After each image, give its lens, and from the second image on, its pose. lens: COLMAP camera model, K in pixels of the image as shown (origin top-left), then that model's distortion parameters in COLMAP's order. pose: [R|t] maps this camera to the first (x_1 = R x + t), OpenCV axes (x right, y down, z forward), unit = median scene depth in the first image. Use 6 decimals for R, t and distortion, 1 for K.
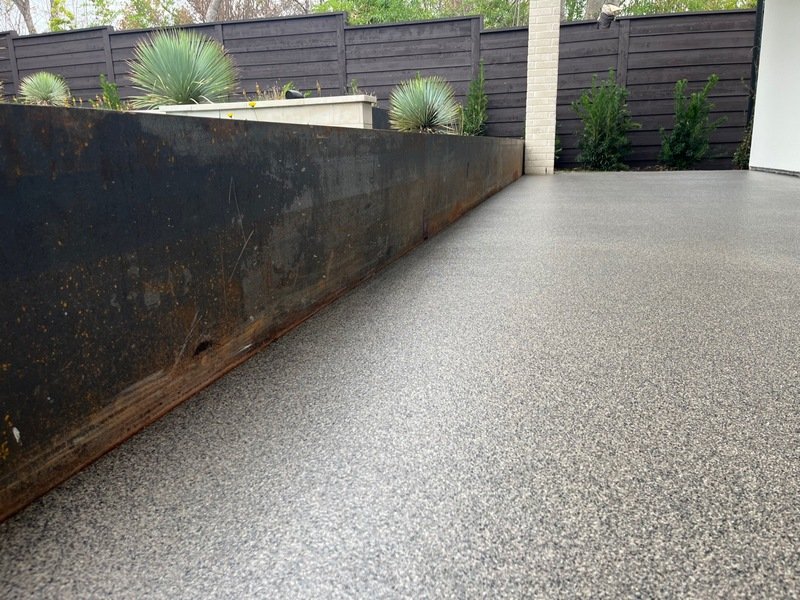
lens RADIAL K [[593.9, 0, 404.0], [0, 593.9, 301.2], [0, 0, 1]] dist [0.057522, -0.081615]
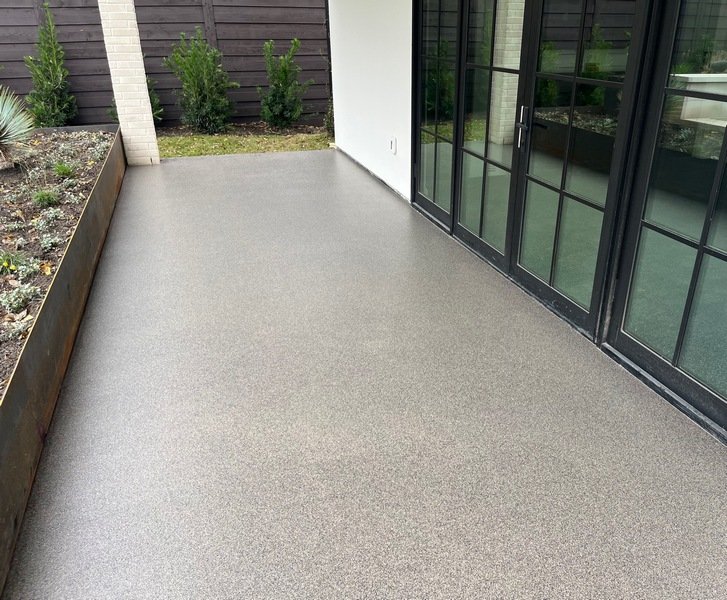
lens RADIAL K [[598.7, 0, 395.4], [0, 598.7, 313.8], [0, 0, 1]] dist [0.075132, -0.097986]
pose [[0.834312, -0.217406, 0.506614, 0.015989], [0.118448, 0.968187, 0.220419, -0.137391], [-0.538417, -0.123891, 0.833521, -0.054753]]
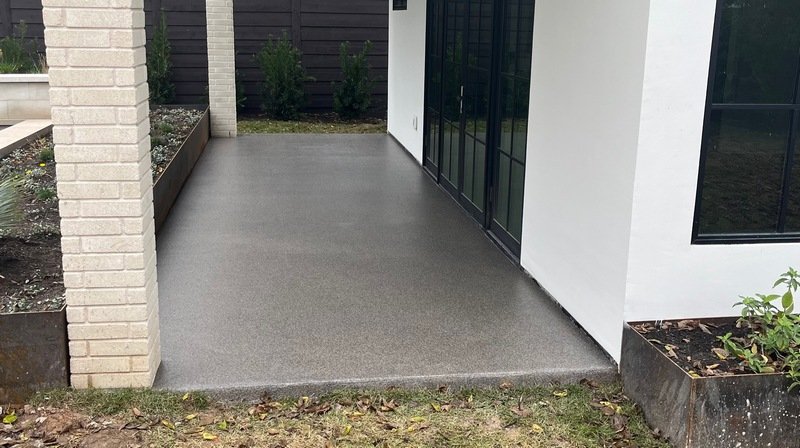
lens RADIAL K [[805.1, 0, 374.9], [0, 805.1, 223.2], [0, 0, 1]] dist [0.063799, -0.006579]
pose [[0.928491, -0.056868, 0.366974, -0.079588], [0.059445, 0.998222, 0.004285, -0.032491], [-0.366565, 0.017836, 0.930221, -0.520256]]
